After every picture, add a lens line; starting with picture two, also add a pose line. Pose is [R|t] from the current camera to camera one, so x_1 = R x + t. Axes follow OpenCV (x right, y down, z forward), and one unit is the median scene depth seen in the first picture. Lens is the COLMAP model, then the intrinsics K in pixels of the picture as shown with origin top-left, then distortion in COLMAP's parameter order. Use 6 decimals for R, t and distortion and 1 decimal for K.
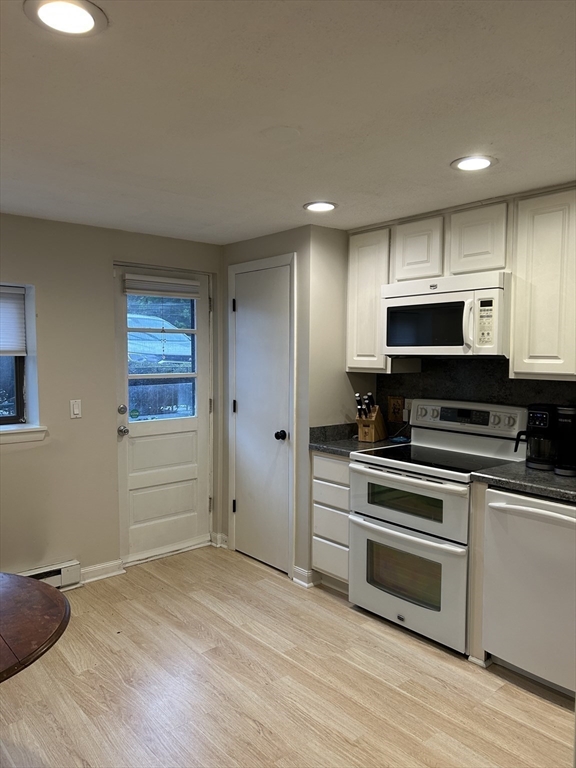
lens RADIAL K [[573.6, 0, 283.8], [0, 573.6, 386.1], [0, 0, 1]] dist [0.040792, -0.021918]
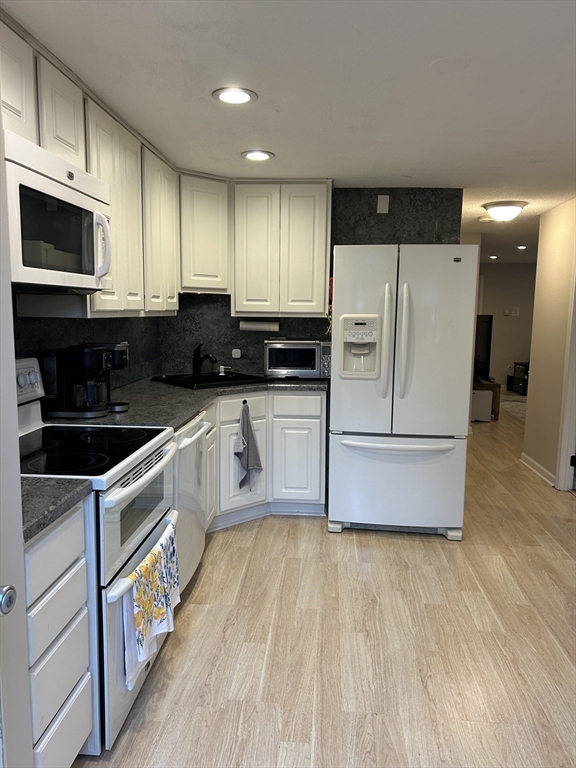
lens RADIAL K [[573.6, 0, 279.7], [0, 573.6, 387.0], [0, 0, 1]] dist [0.040792, -0.021918]
pose [[-0.706486, -0.117498, 0.697905, -0.481140], [0.008193, 0.984698, 0.174075, -0.074287], [-0.707680, 0.128699, -0.694713, 1.742514]]
